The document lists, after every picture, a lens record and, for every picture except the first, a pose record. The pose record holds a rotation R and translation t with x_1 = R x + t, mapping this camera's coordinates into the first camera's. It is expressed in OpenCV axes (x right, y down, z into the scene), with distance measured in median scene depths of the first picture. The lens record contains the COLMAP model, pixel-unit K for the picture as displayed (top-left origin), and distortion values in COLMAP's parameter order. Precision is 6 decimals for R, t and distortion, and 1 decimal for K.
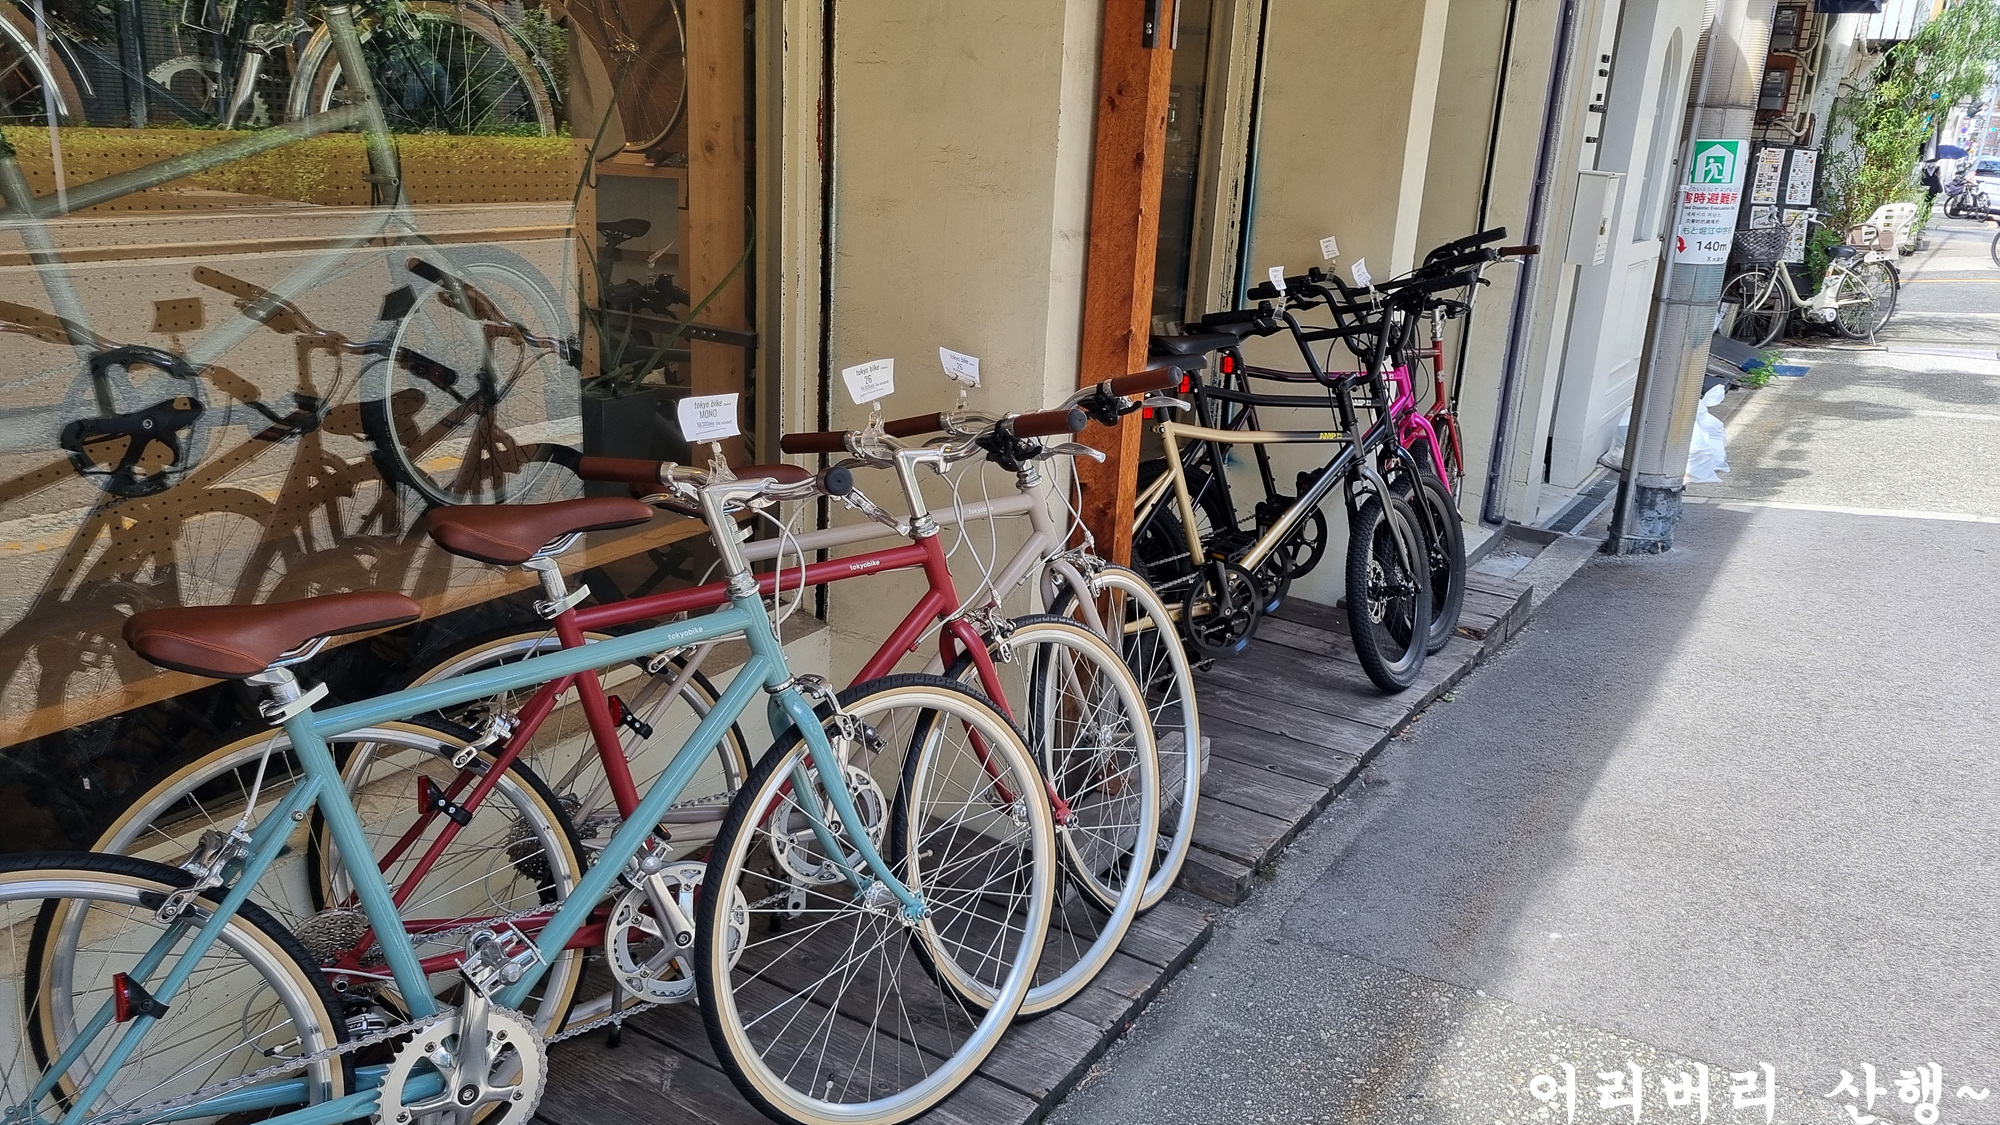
lens RADIAL K [[1431.0, 0, 1037.0], [0, 1431.0, 565.4], [0, 0, 1]] dist [0.032589, -0.003820]
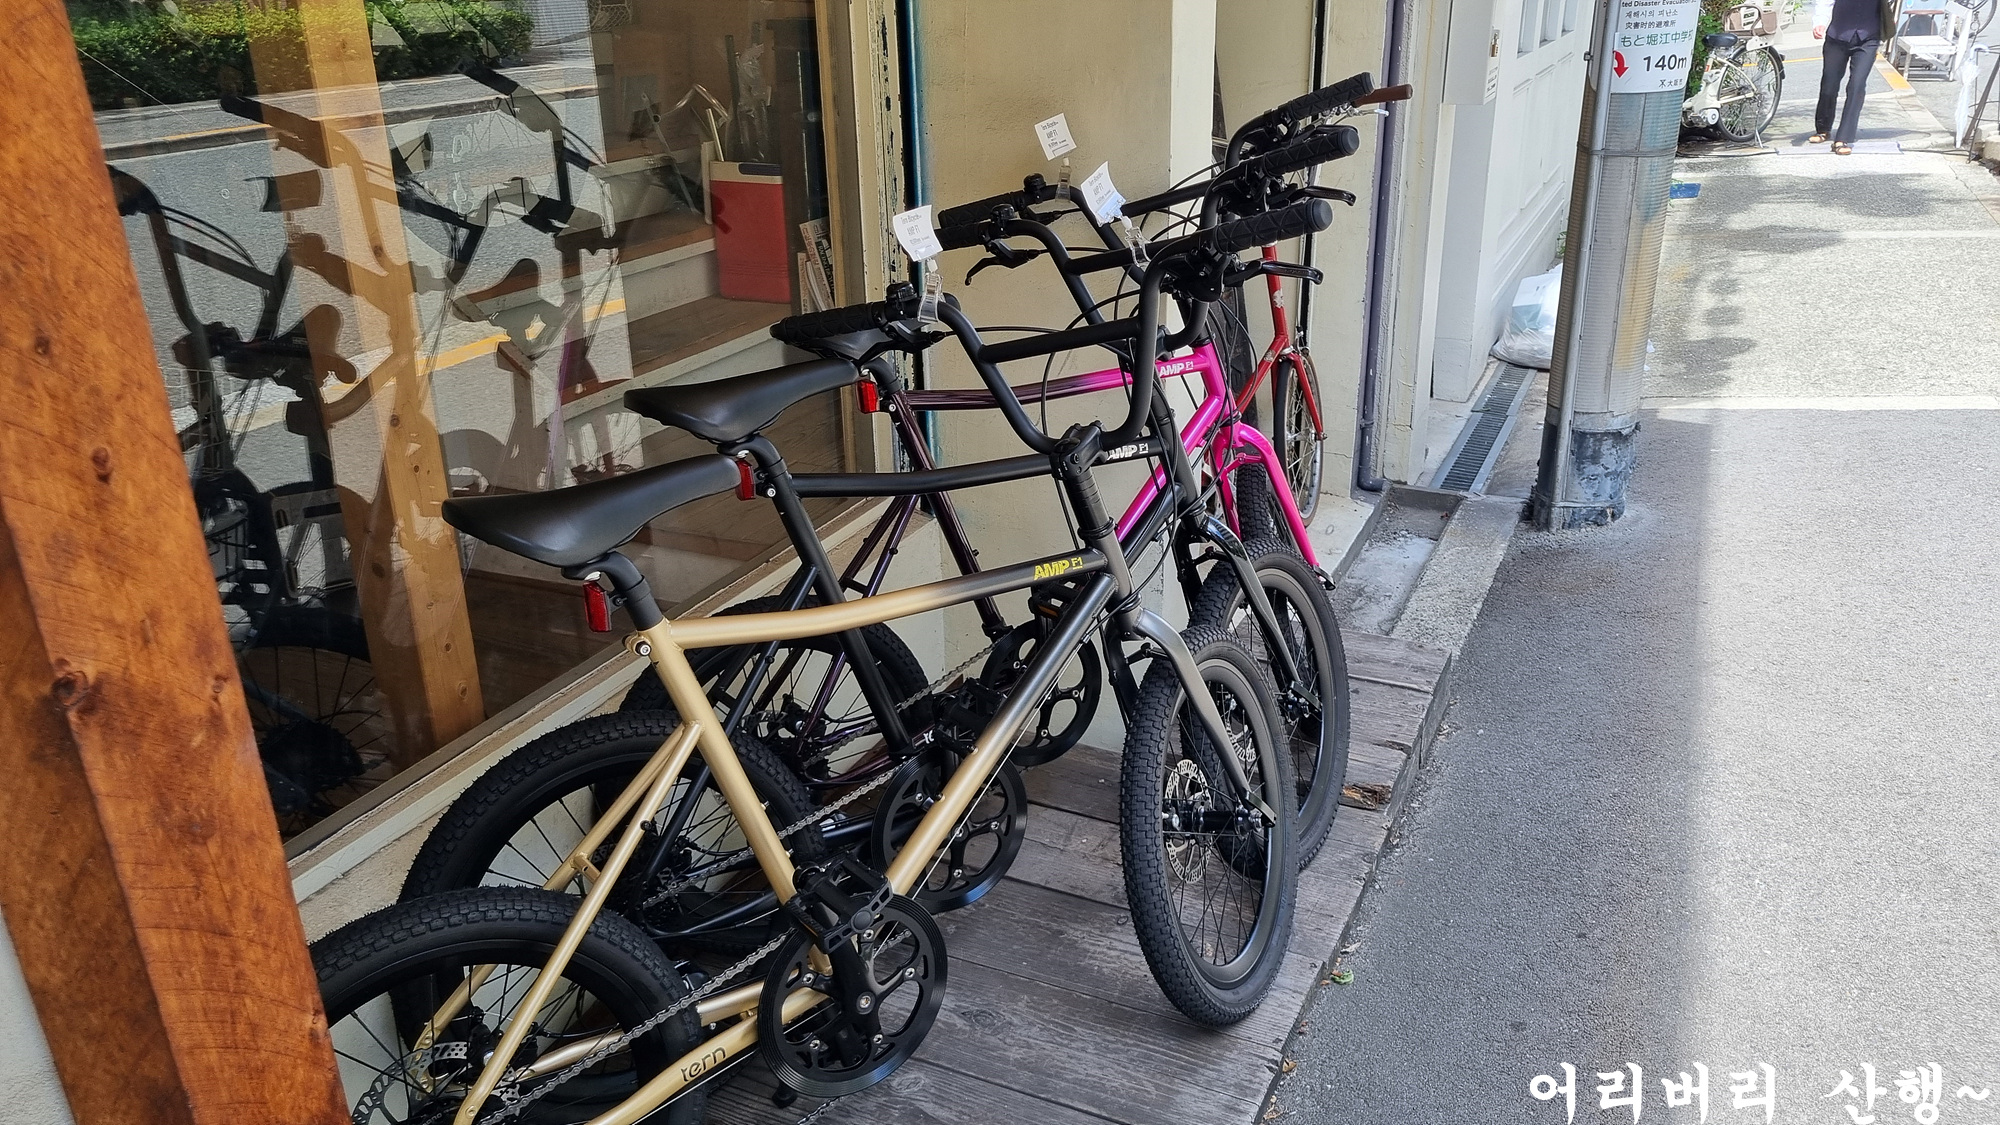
lens RADIAL K [[1431.0, 0, 1037.0], [0, 1431.0, 565.4], [0, 0, 1]] dist [0.032589, -0.003820]
pose [[0.990160, -0.113501, 0.081855, 0.102314], [0.104659, 0.988925, 0.105235, -0.090792], [-0.092892, -0.095632, 0.991073, 0.341890]]
